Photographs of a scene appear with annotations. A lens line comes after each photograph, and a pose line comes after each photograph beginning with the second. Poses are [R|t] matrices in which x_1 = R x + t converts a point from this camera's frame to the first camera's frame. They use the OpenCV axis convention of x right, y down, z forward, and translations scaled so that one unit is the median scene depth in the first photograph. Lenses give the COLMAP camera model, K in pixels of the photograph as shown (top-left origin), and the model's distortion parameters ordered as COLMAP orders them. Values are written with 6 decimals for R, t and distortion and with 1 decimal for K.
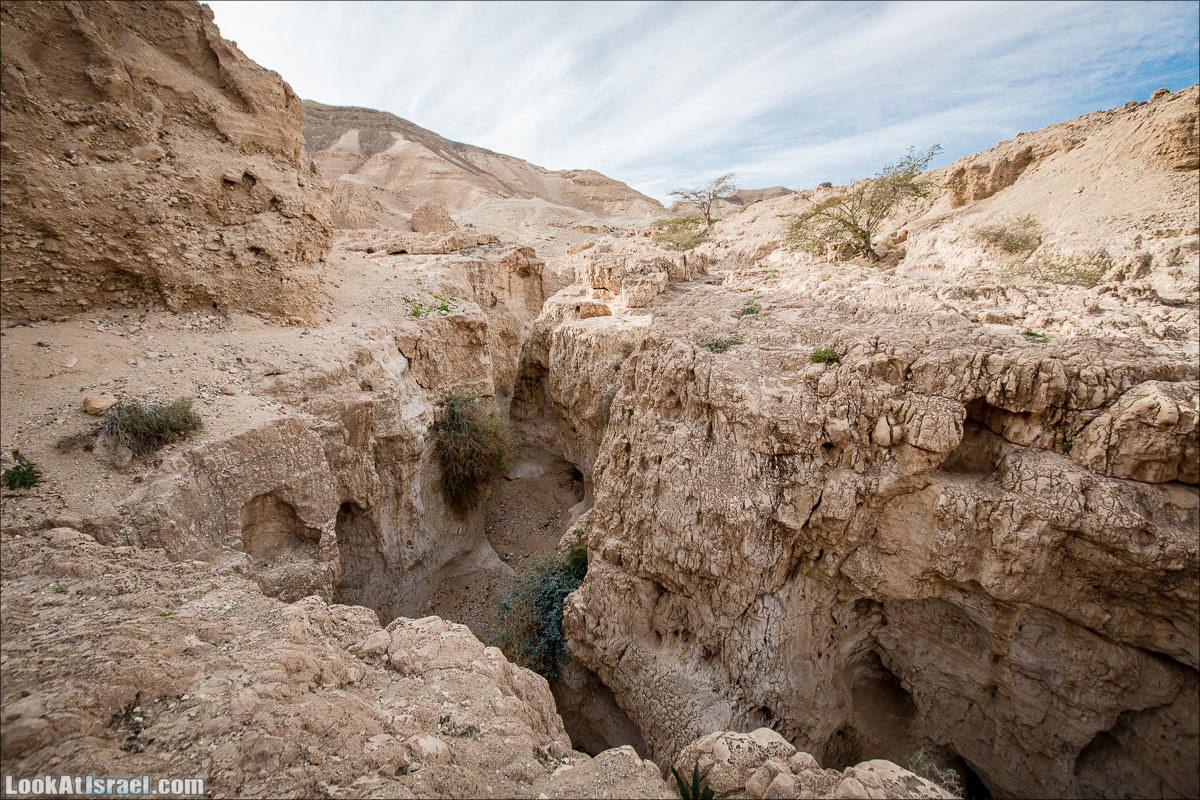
lens RADIAL K [[528.9, 0, 586.3], [0, 528.9, 384.4], [0, 0, 1]] dist [0.008552, -0.000852]
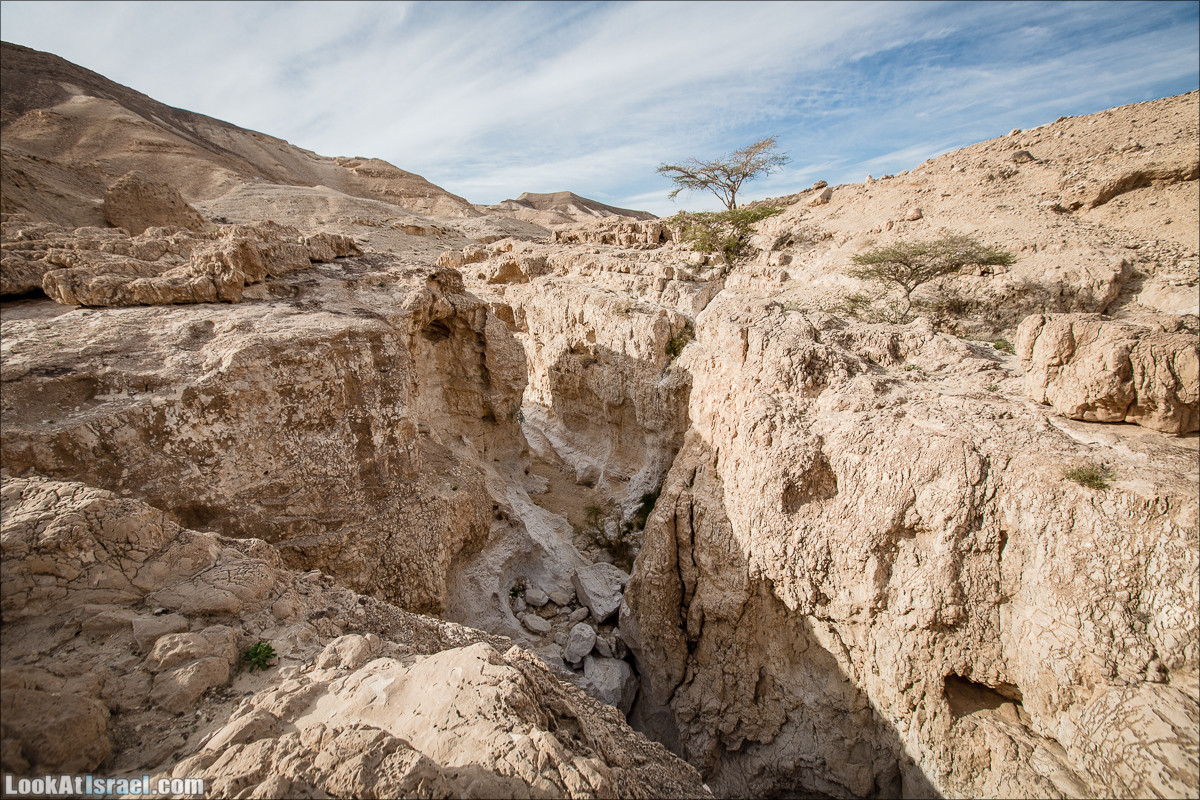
lens RADIAL K [[528.9, 0, 586.3], [0, 528.9, 384.4], [0, 0, 1]] dist [0.008552, -0.000852]
pose [[0.922799, -0.090079, 0.374605, -0.037386], [0.092178, 0.995666, 0.012351, -0.035617], [-0.374094, 0.023133, 0.927102, 0.125349]]
